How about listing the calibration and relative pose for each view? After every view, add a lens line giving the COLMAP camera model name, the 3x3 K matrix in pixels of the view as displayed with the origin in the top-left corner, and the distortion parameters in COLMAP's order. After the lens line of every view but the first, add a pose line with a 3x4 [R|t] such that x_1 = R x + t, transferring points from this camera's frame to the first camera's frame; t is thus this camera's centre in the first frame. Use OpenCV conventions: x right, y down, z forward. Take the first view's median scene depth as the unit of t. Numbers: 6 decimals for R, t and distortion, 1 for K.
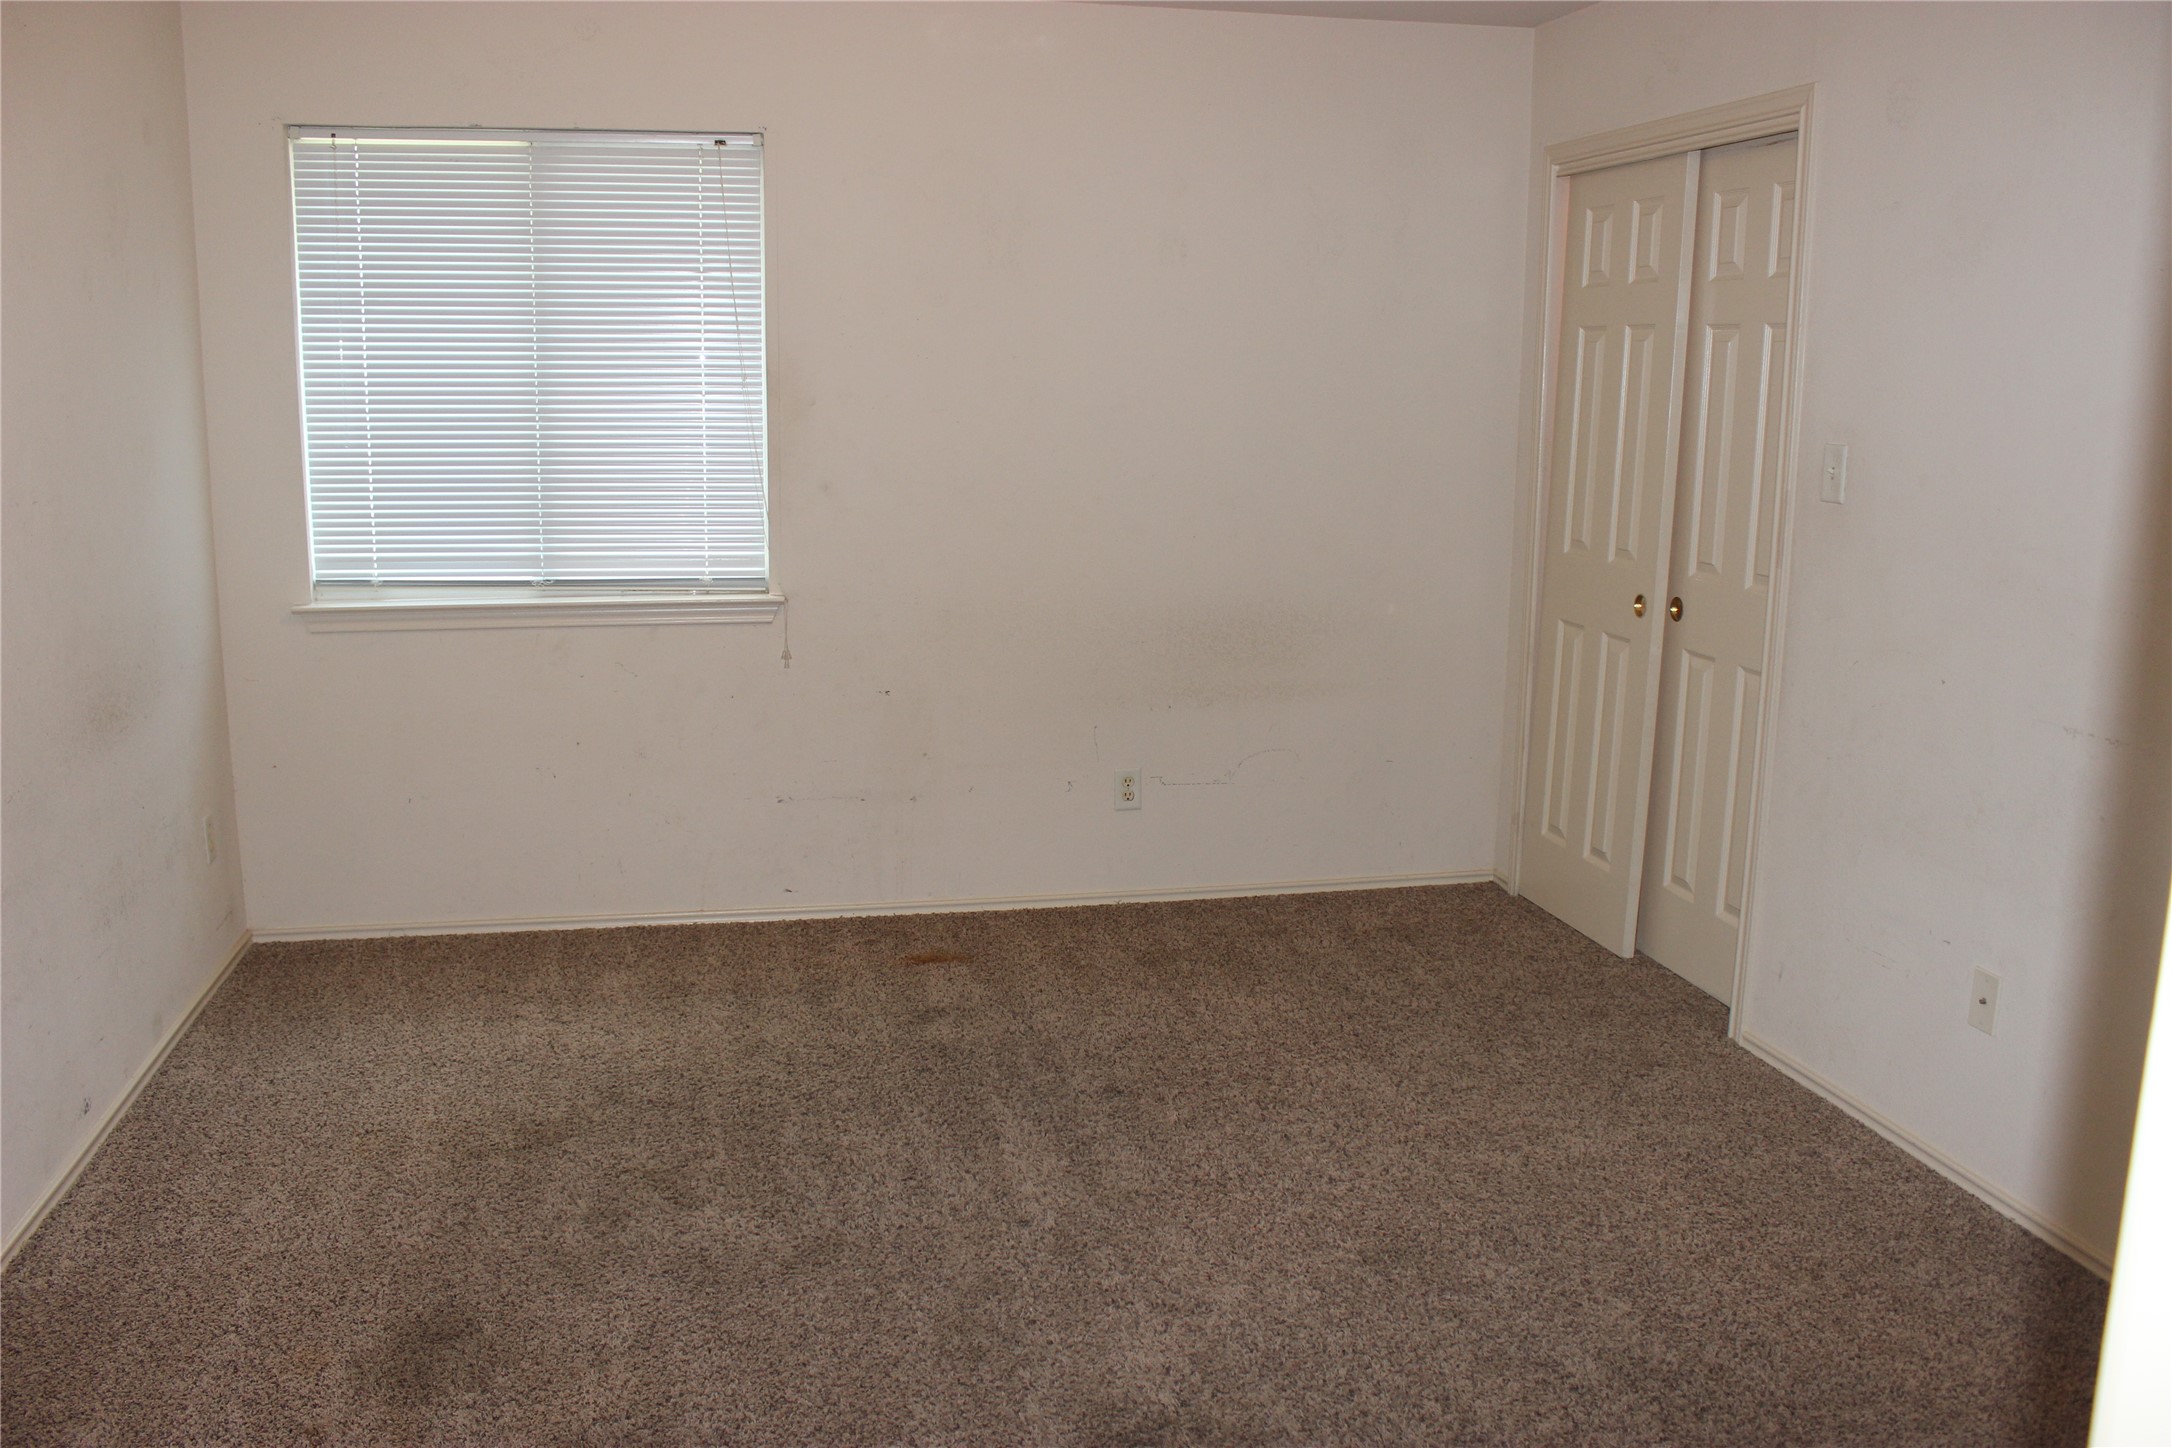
lens RADIAL K [[1837.2, 0, 1086.0], [0, 1837.2, 724.0], [0, 0, 1]] dist [-0.174671, 0.156882]
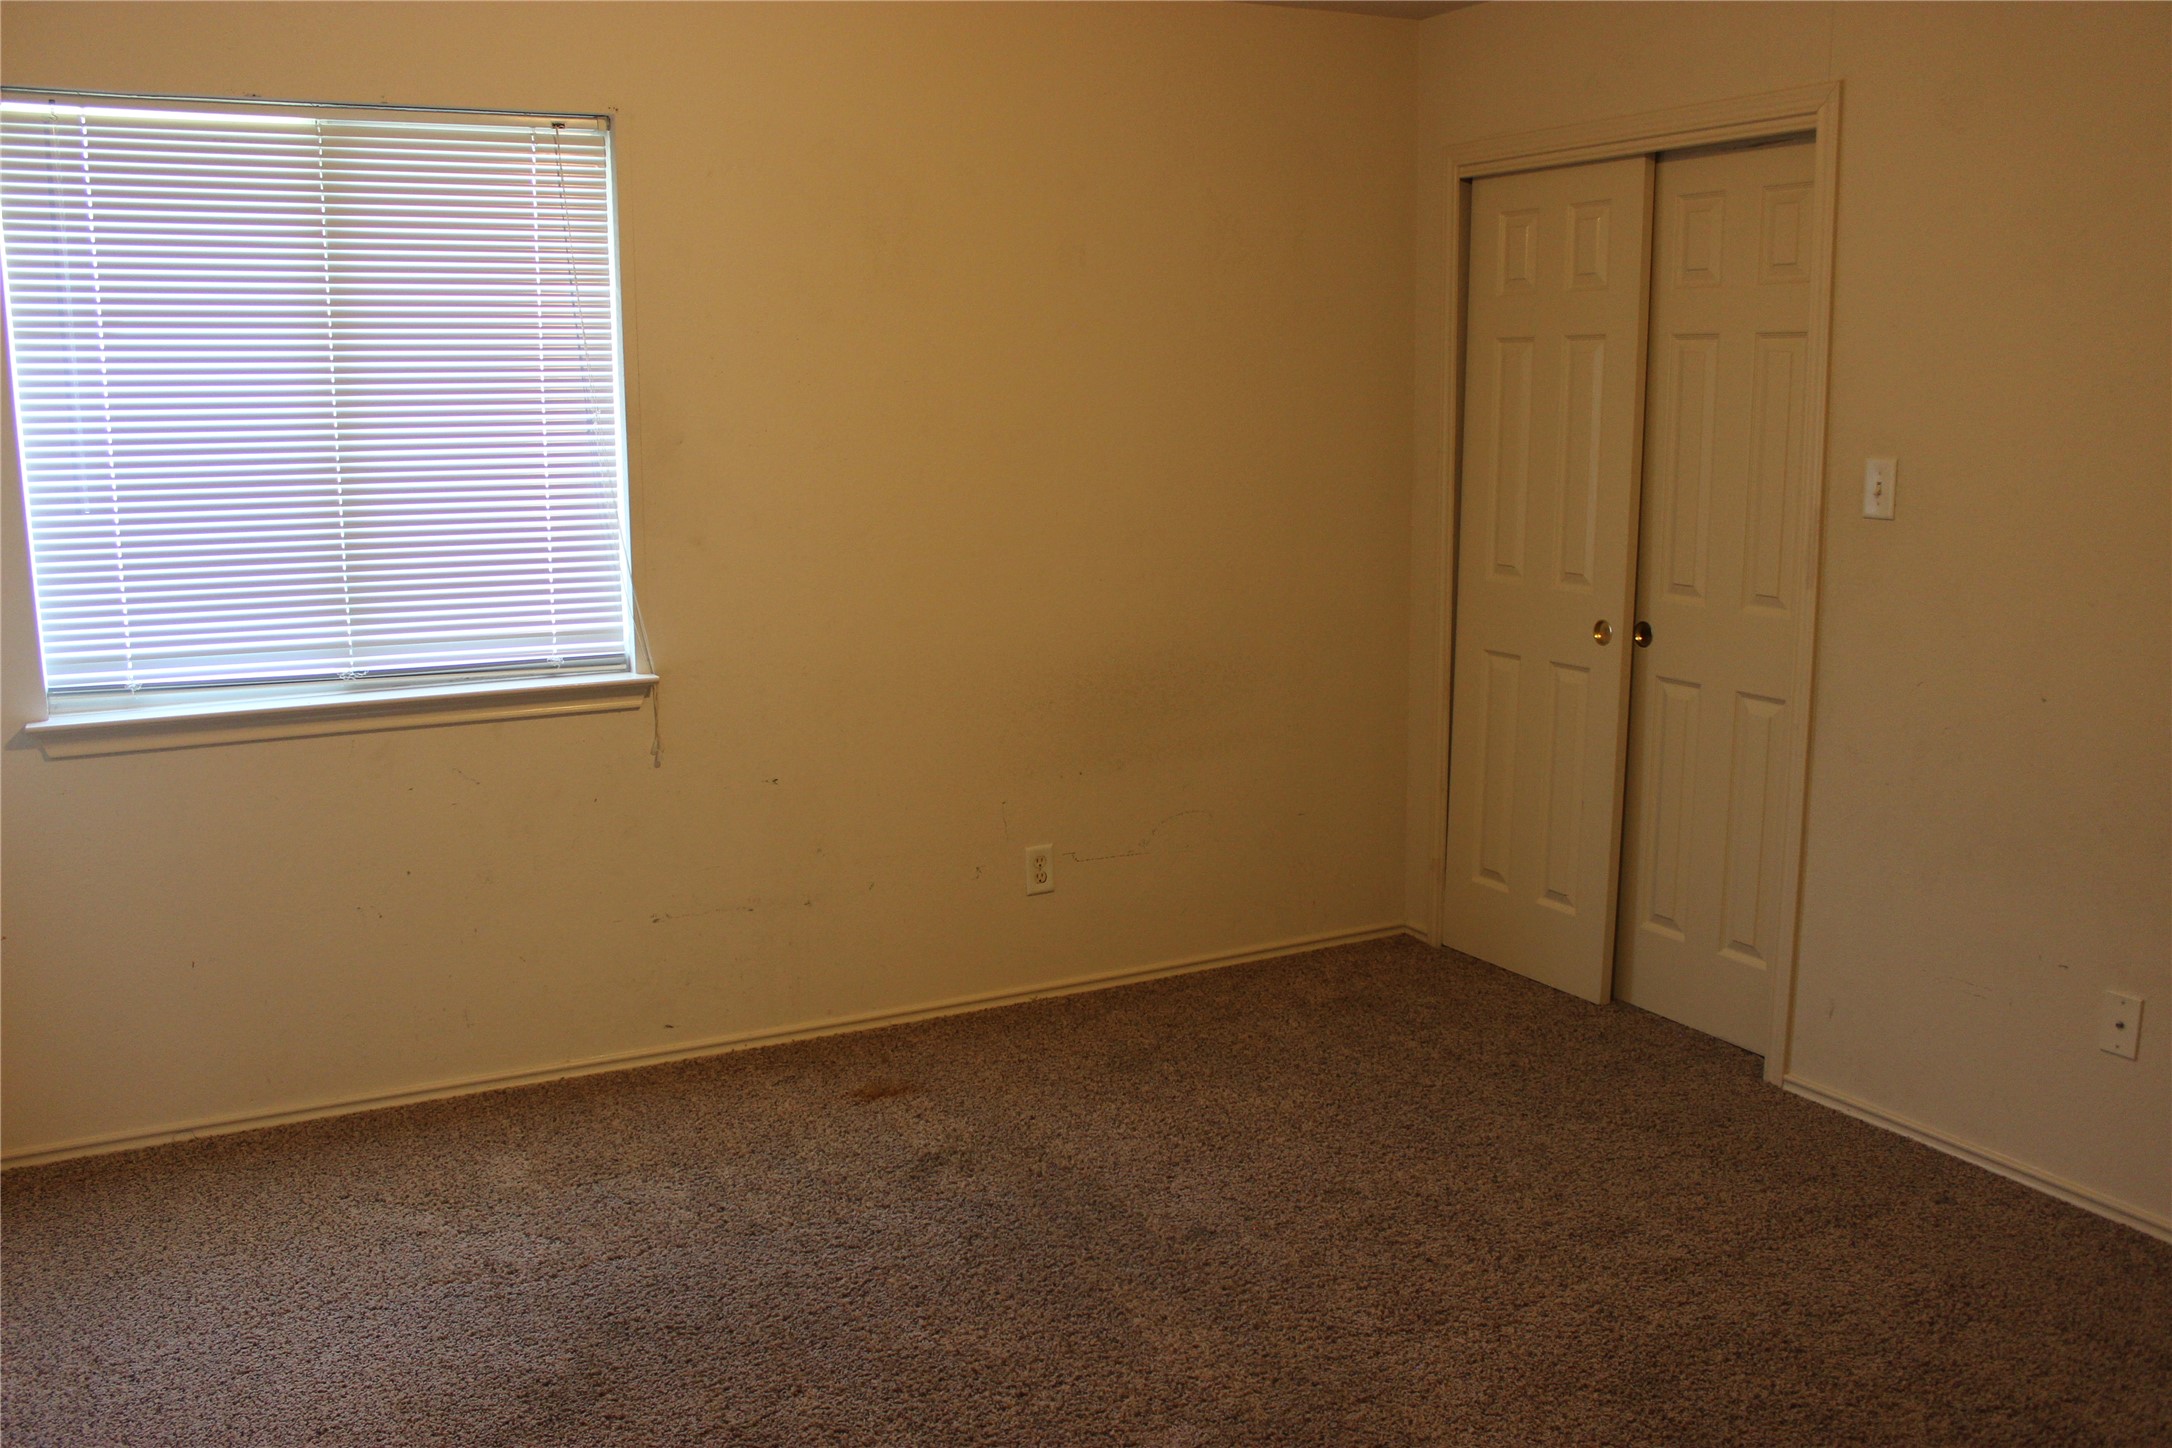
lens RADIAL K [[1881.2, 0, 1086.0], [0, 1881.2, 724.0], [0, 0, 1]] dist [-0.153533, 0.128600]
pose [[0.960118, -0.064499, 0.272052, -0.216841], [0.068574, 0.997631, -0.005485, -0.030790], [-0.271054, 0.023922, 0.962267, 0.136421]]
